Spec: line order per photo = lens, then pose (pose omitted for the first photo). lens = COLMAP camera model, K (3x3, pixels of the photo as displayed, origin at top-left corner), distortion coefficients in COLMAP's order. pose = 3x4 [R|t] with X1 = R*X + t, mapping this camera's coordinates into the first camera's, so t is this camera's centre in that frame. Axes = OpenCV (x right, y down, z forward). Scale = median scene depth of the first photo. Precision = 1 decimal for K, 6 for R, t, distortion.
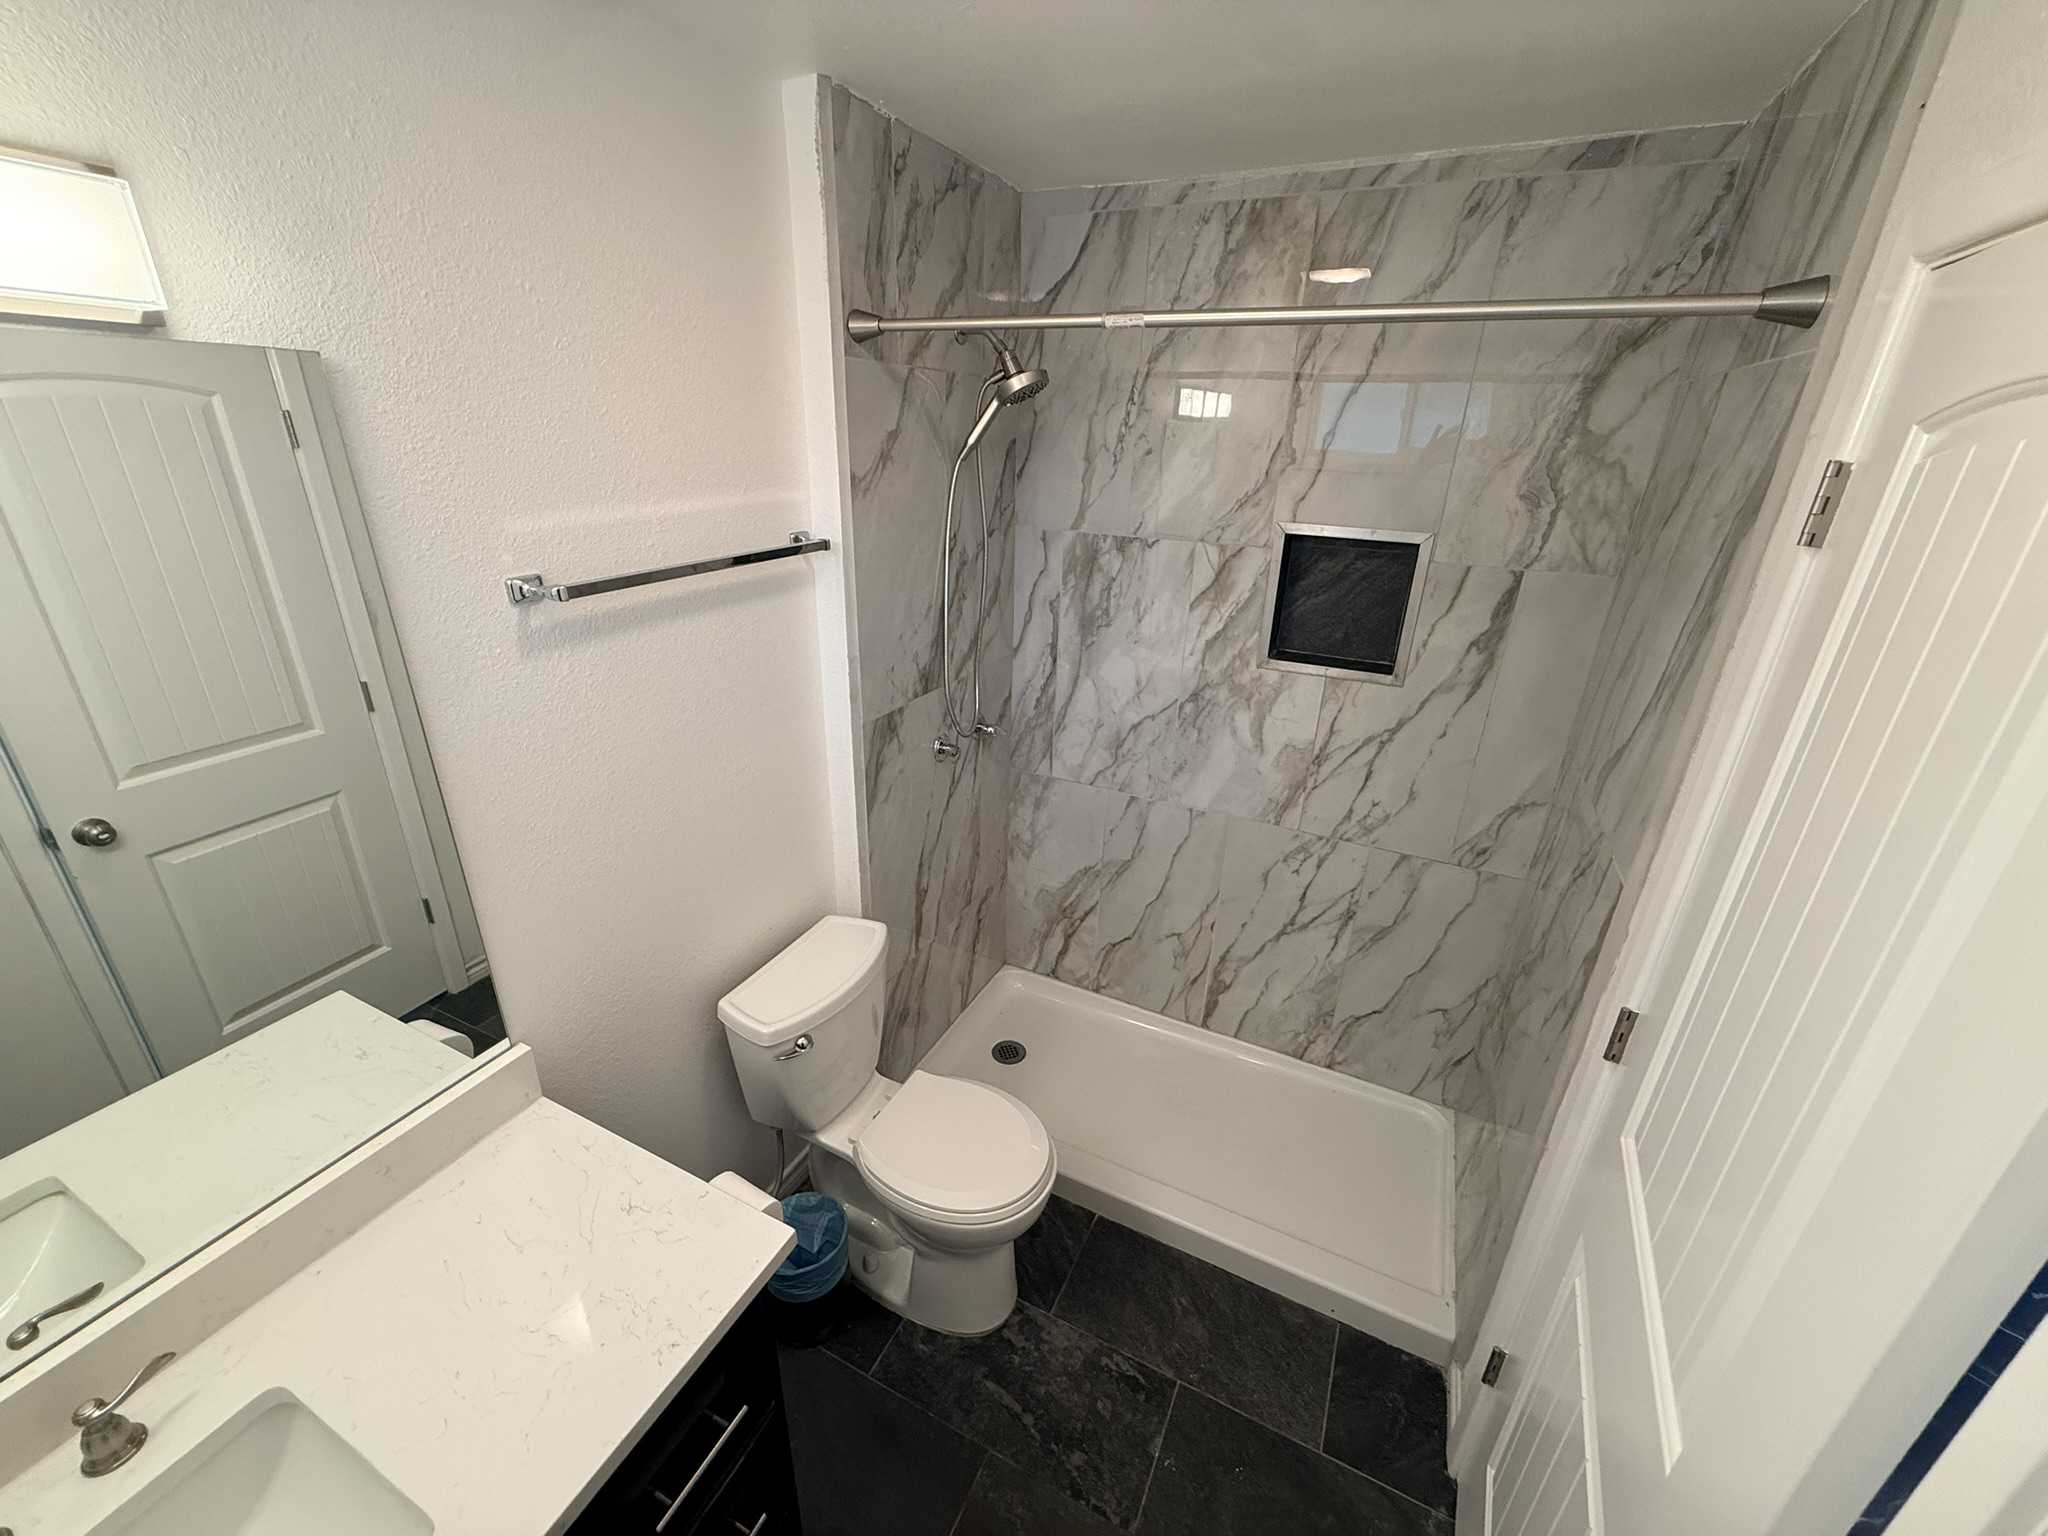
lens RADIAL K [[819.7, 0, 1016.0], [0, 819.7, 767.3], [0, 0, 1]] dist [0.001307, -0.000127]
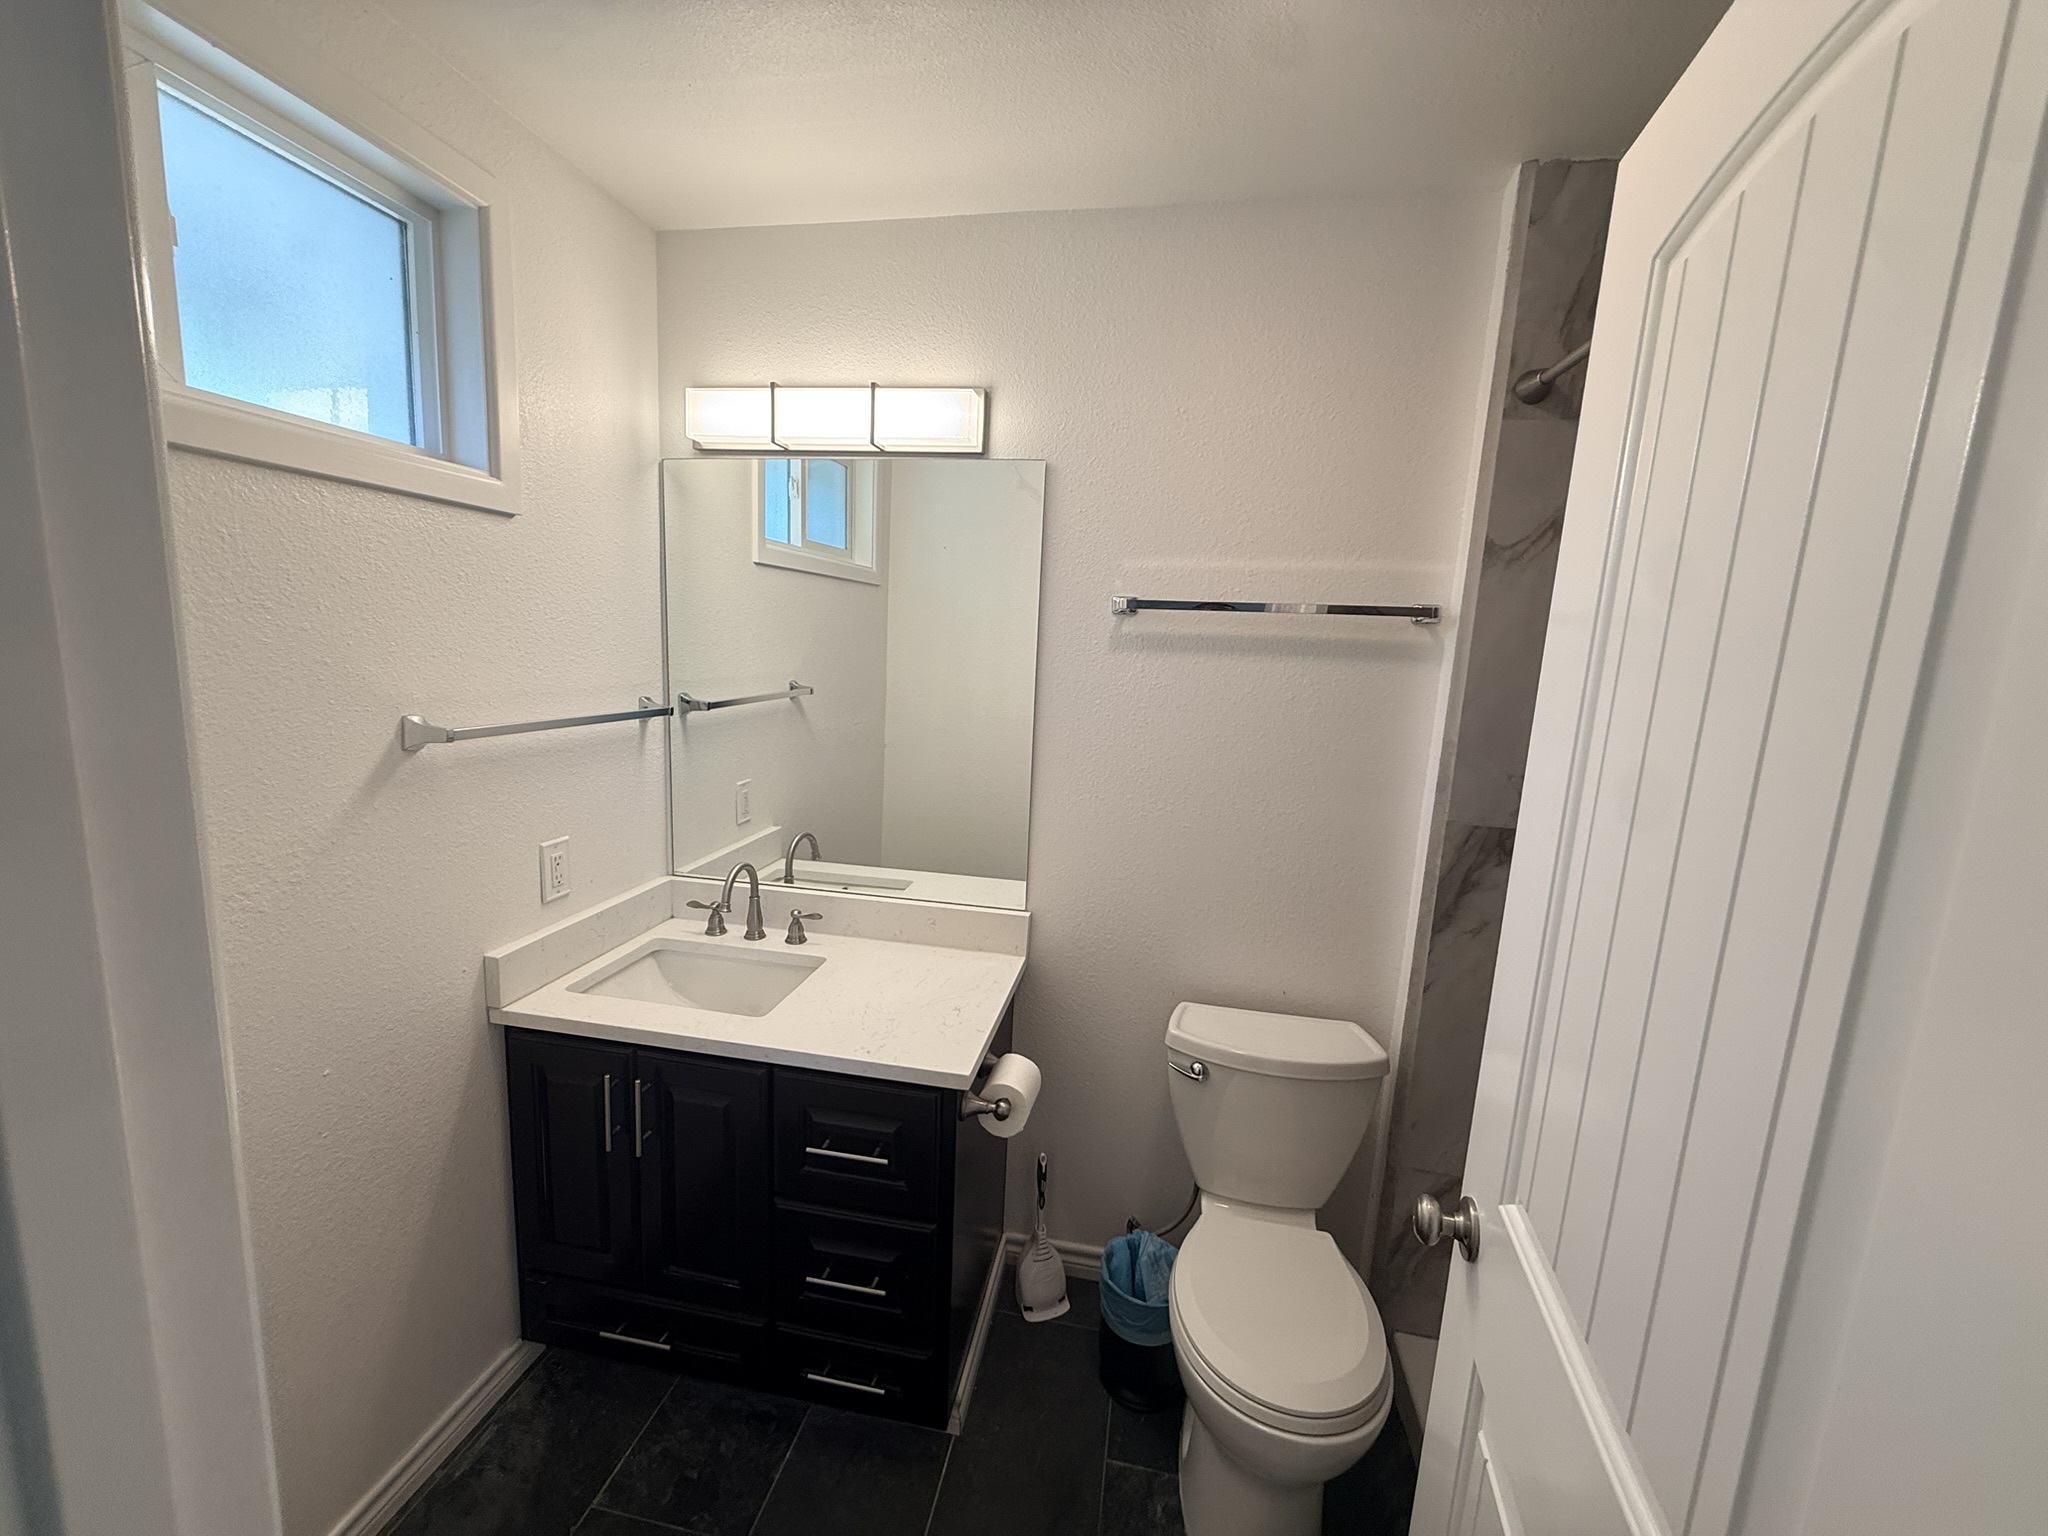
lens RADIAL K [[819.7, 0, 1015.8], [0, 819.7, 766.7], [0, 0, 1]] dist [0.001307, -0.000127]
pose [[0.265836, 0.137923, -0.954101, 0.551942], [-0.407170, 0.913164, 0.018558, 0.068943], [0.873810, 0.383547, 0.298910, 0.349458]]
